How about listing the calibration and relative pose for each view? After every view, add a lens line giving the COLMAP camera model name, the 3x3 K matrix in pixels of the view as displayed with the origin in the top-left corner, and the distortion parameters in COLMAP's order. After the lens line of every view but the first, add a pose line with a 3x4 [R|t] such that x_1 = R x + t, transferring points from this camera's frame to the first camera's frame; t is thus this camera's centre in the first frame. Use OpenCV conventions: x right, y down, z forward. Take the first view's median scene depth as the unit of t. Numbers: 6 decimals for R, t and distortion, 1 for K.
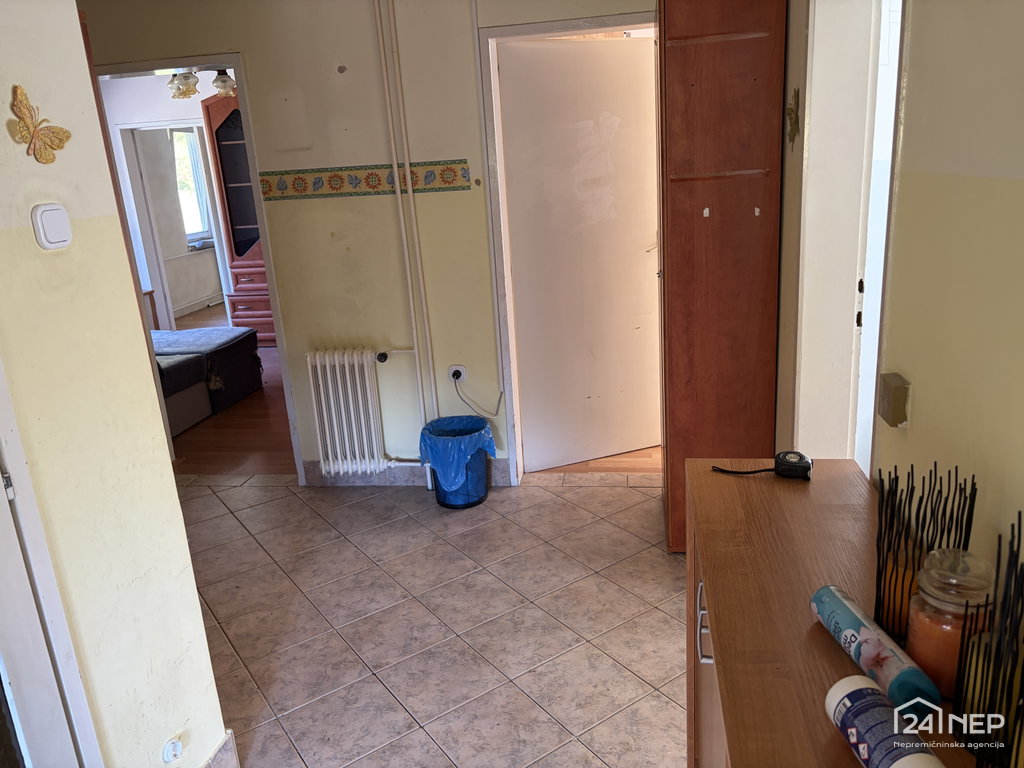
lens RADIAL K [[784.4, 0, 512.0], [0, 784.4, 384.0], [0, 0, 1]] dist [-0.001029, 0.000339]
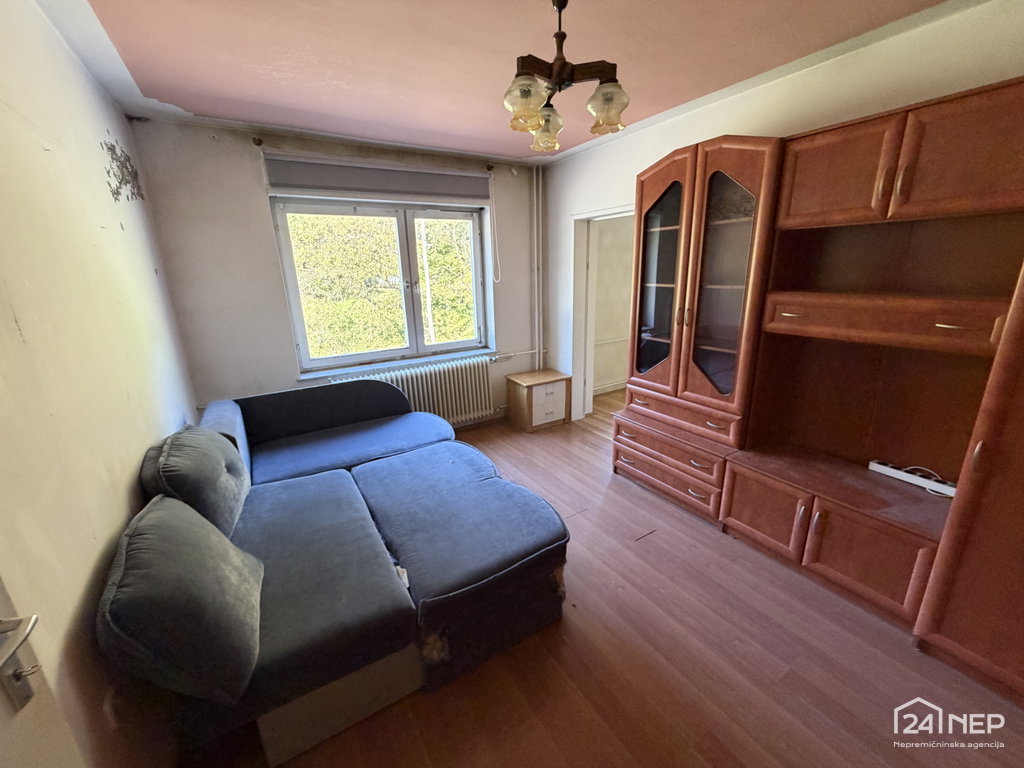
lens RADIAL K [[405.5, 0, 512.0], [0, 405.5, 384.0], [0, 0, 1]] dist [0.000236, 0.000020]
pose [[0.664864, 0.252299, -0.703065, -0.136985], [-0.228866, 0.964768, 0.129782, -0.175527], [0.711039, 0.074620, 0.699182, 0.611478]]
